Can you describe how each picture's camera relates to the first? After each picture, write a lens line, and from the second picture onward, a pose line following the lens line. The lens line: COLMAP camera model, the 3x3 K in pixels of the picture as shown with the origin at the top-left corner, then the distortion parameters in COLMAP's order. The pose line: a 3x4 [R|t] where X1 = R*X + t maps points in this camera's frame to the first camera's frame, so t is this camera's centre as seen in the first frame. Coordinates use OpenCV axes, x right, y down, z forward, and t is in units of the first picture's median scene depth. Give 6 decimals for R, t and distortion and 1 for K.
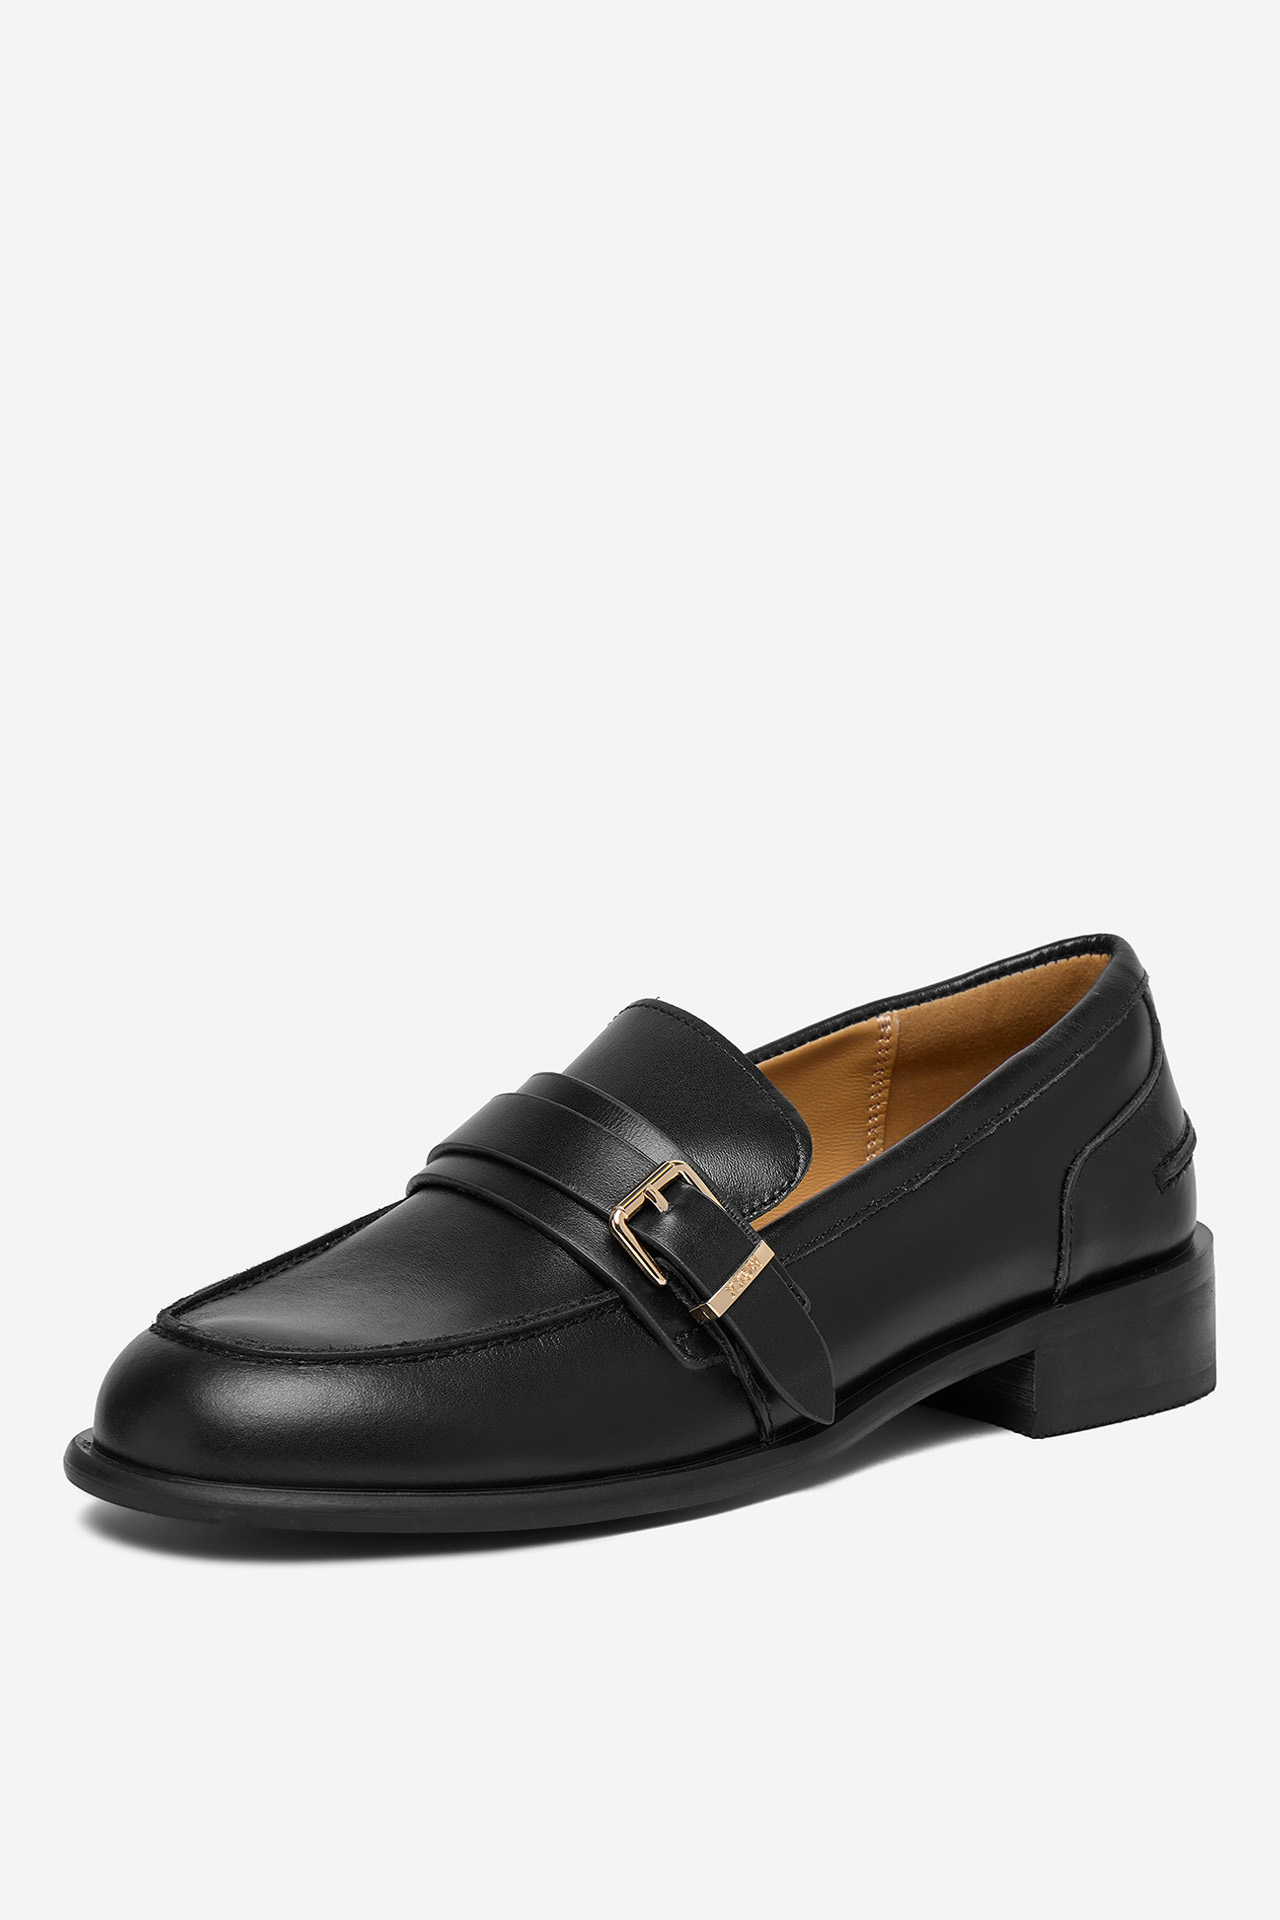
lens RADIAL K [[5763.1, 0, 639.9], [0, 5763.1, 960.3], [0, 0, 1]] dist [-0.124725, 0.000000]
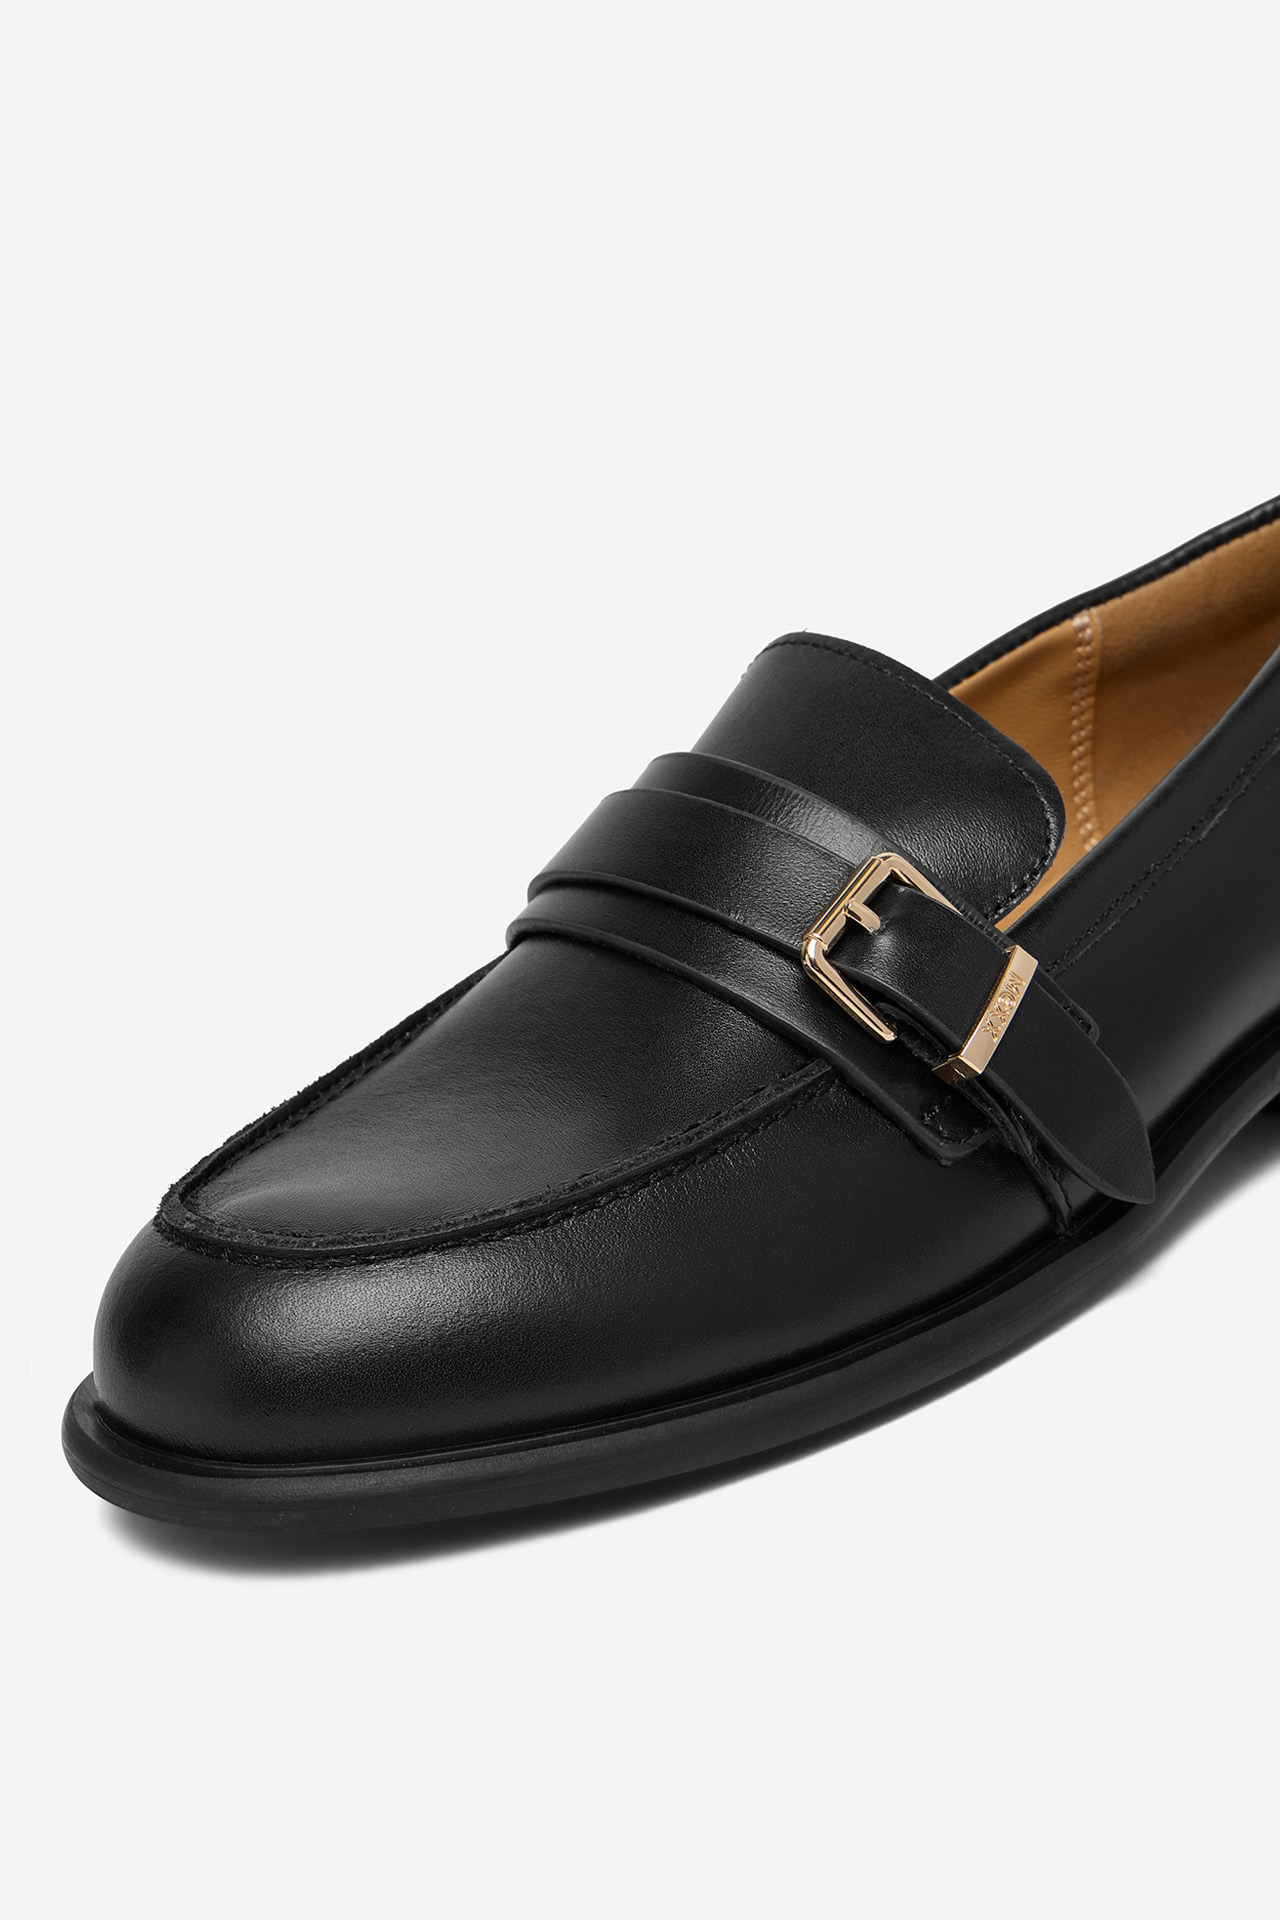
lens RADIAL K [[2495.6, 0, 637.4], [0, 2495.6, 959.9], [0, 0, 1]] dist [-0.207182, 0.000000]
pose [[0.988215, -0.150435, -0.028303, -0.015713], [0.152598, 0.982734, 0.104627, 0.011831], [0.012075, -0.107713, 0.994109, 0.704661]]
